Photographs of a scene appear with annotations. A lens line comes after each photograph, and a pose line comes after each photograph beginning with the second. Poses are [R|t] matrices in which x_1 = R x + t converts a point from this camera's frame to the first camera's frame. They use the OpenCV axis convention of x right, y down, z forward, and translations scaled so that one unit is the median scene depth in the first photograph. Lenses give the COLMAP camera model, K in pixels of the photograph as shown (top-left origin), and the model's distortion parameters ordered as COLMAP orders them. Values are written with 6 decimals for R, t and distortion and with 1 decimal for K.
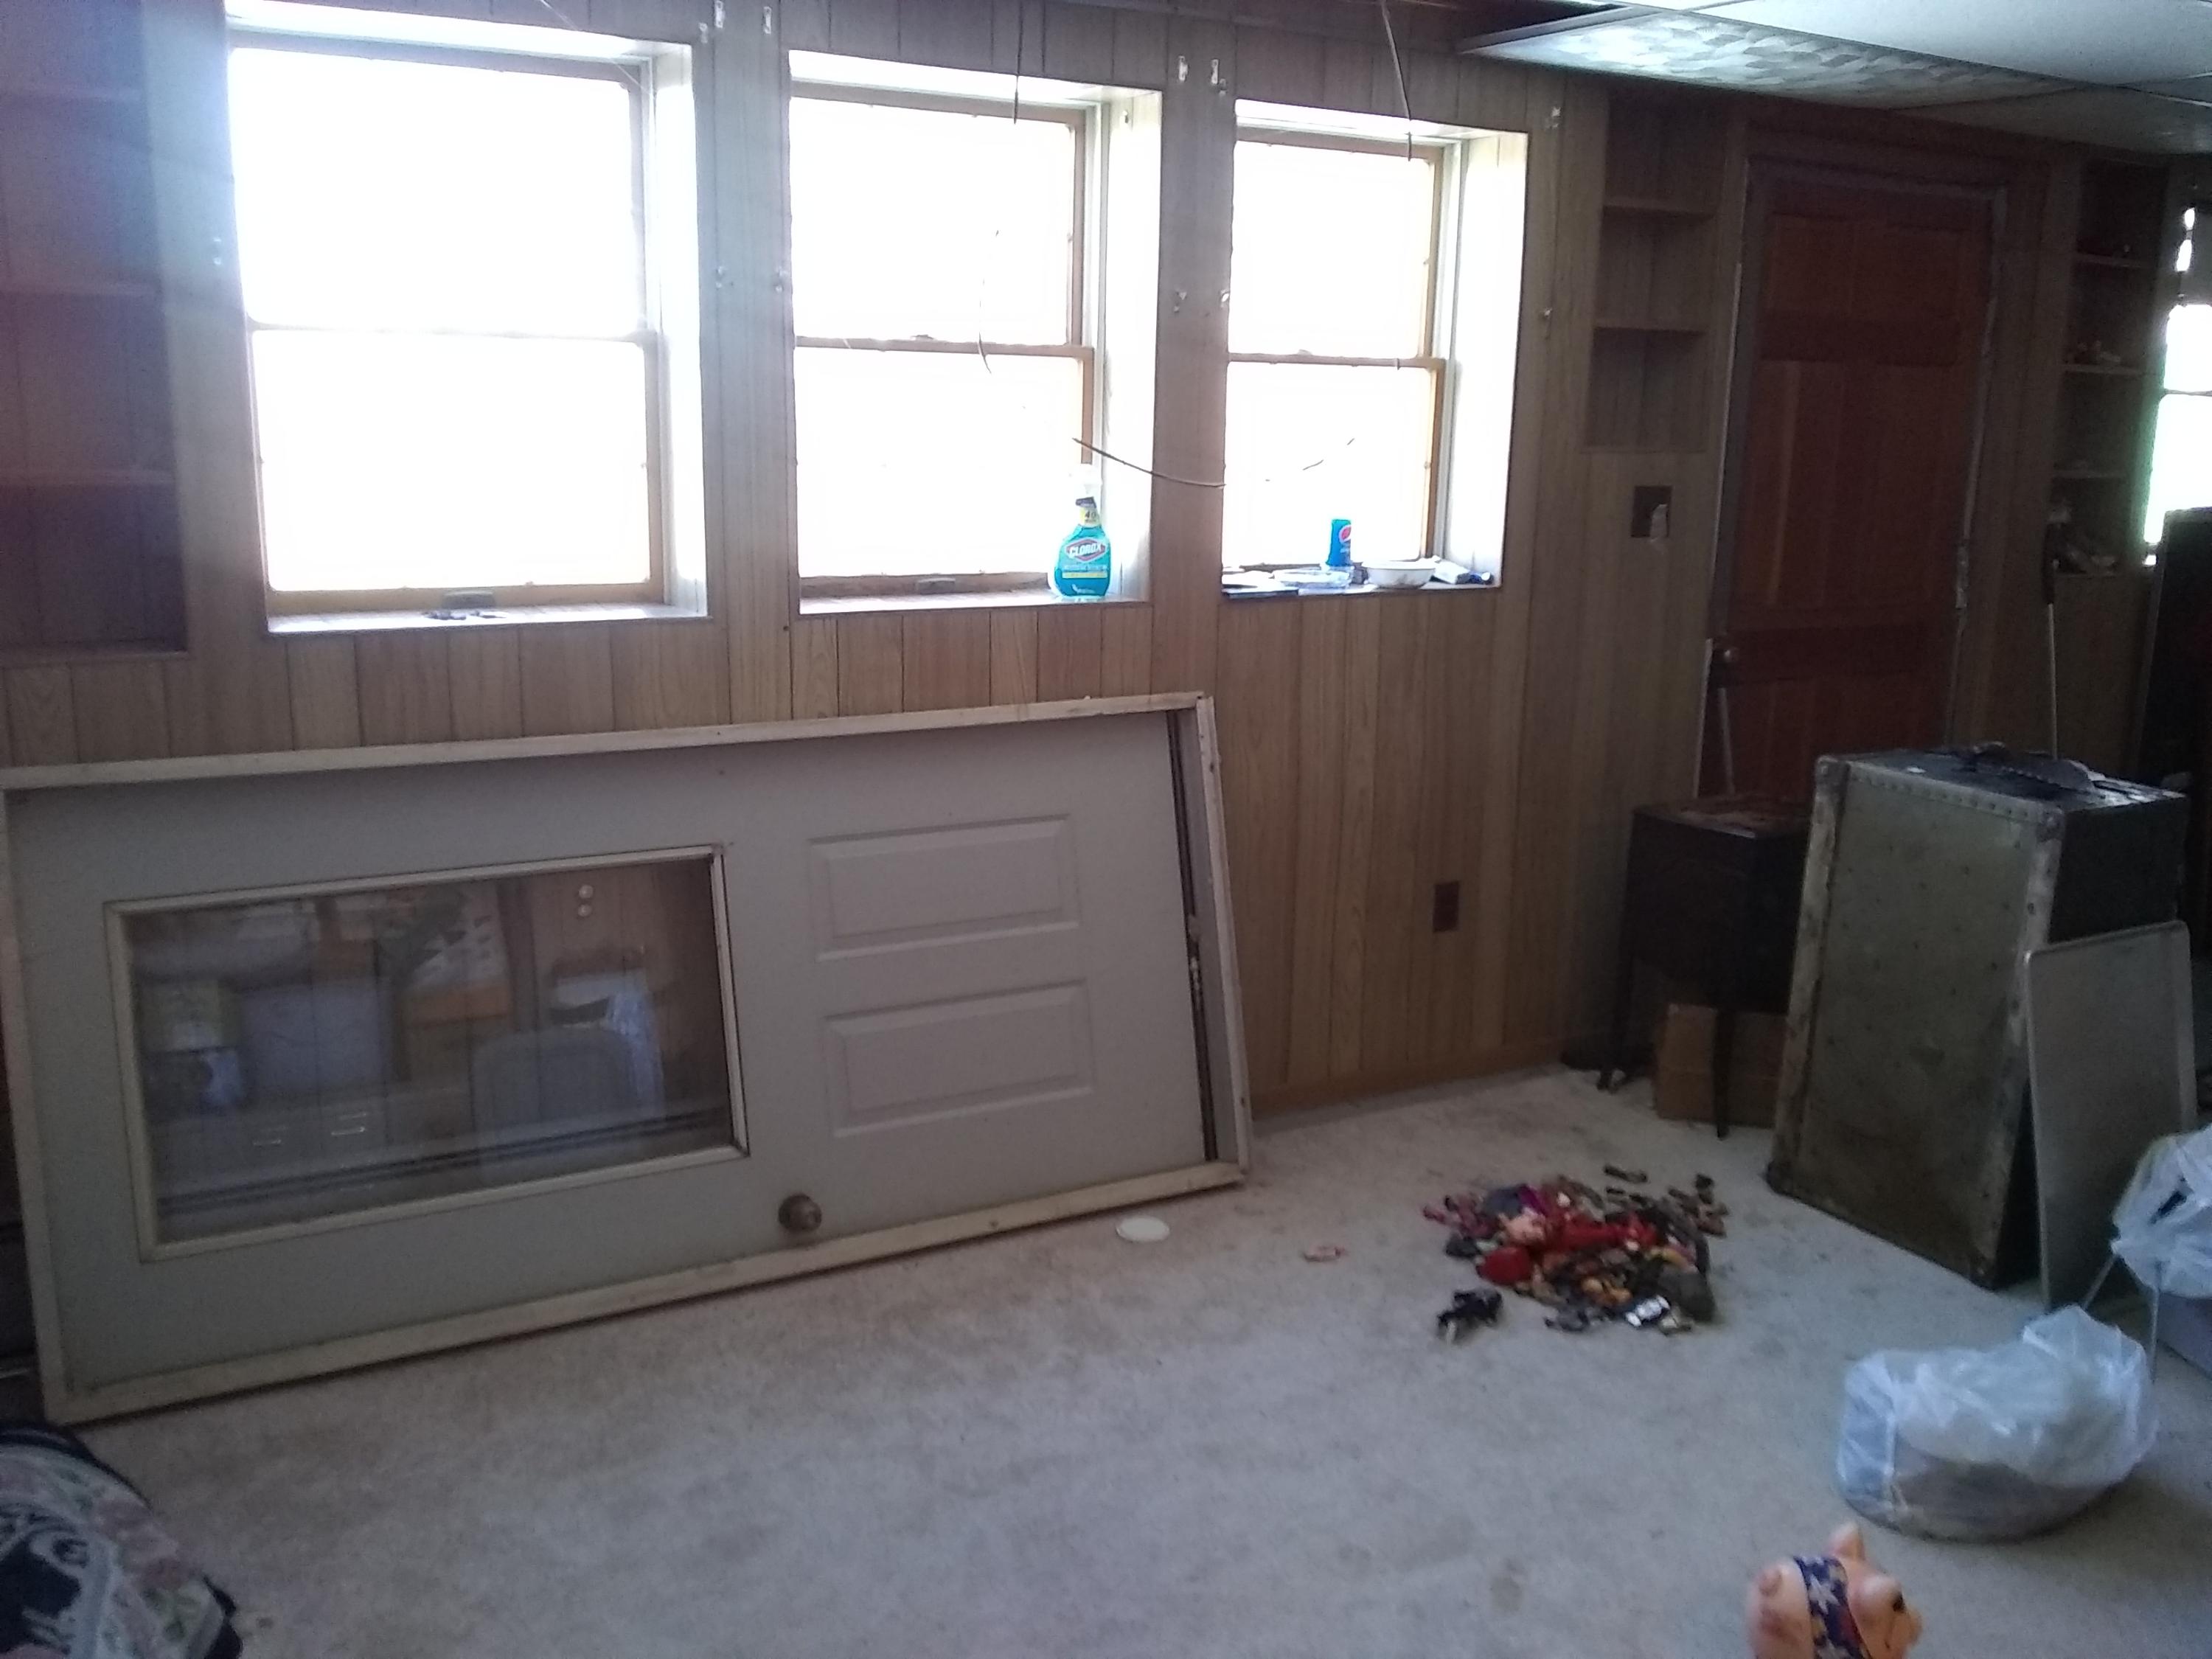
lens RADIAL K [[1972.3, 0, 1106.0], [0, 1972.3, 829.5], [0, 0, 1]] dist [0.057178, -0.200341]
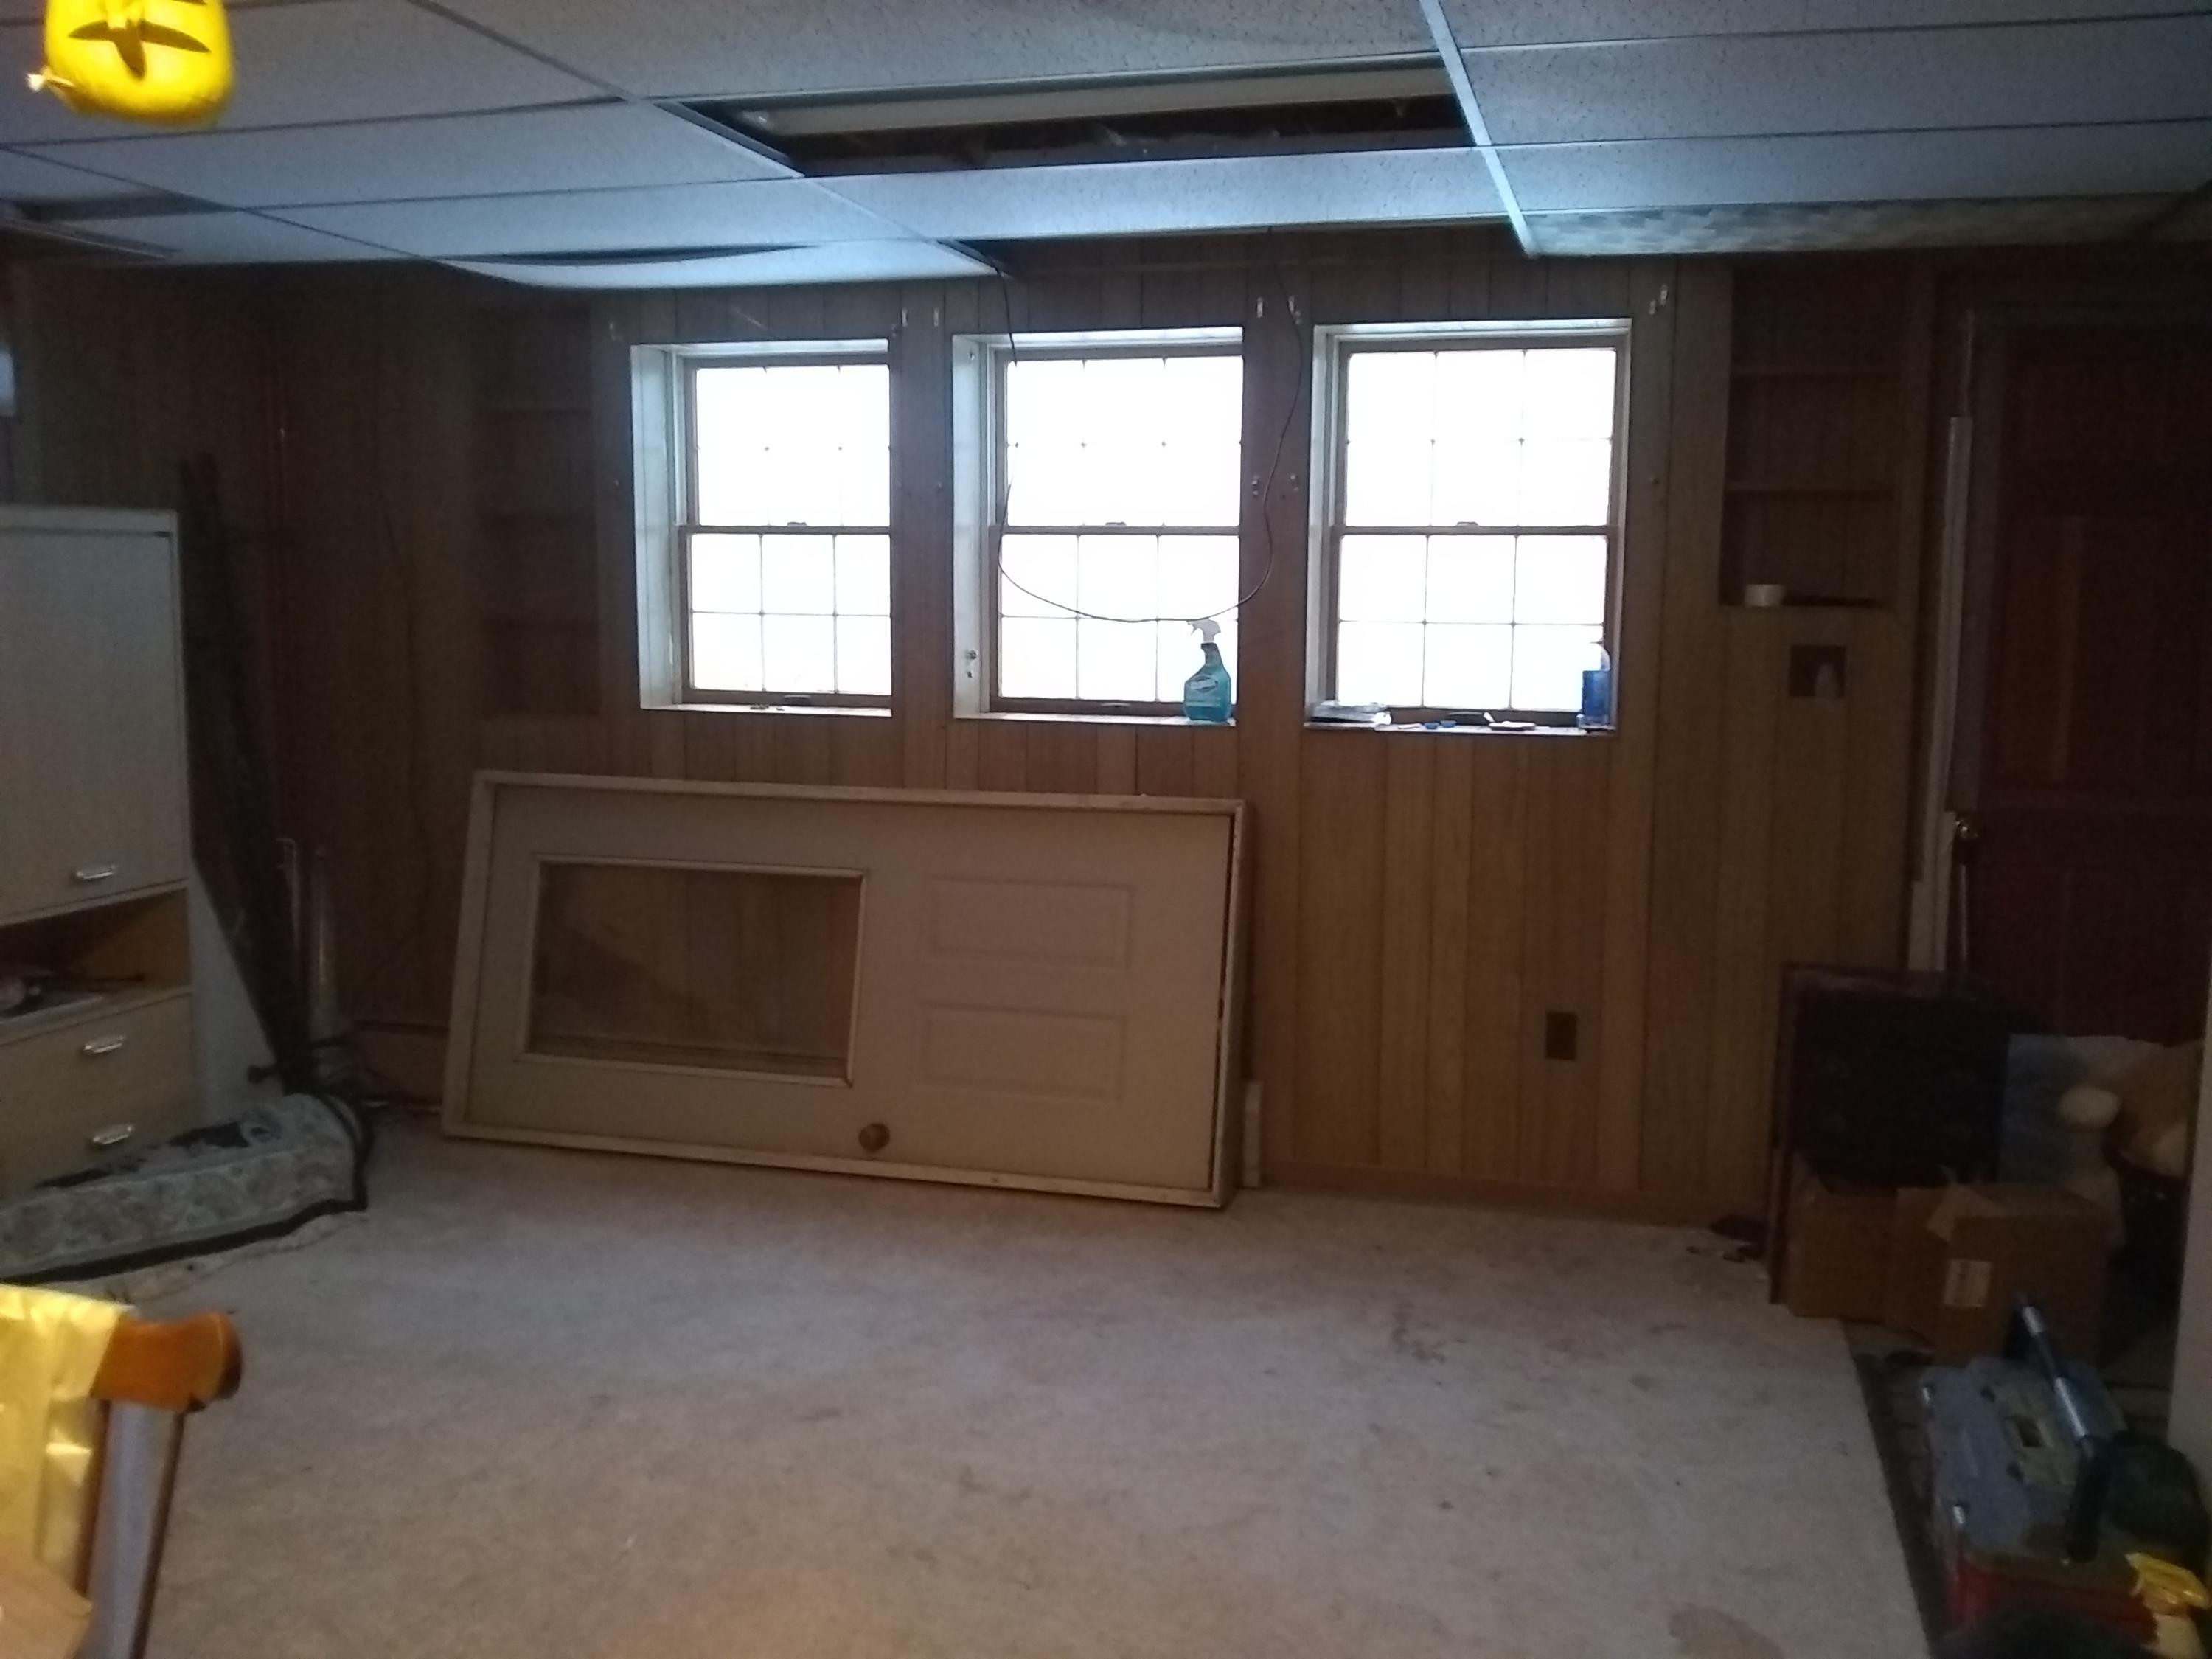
lens RADIAL K [[1972.3, 0, 1106.0], [0, 1972.3, 829.5], [0, 0, 1]] dist [0.057178, -0.200341]
pose [[0.701720, 0.075220, -0.708471, 0.836251], [-0.145898, 0.988509, -0.039555, 0.008225], [0.697354, 0.131121, 0.704631, 0.083406]]
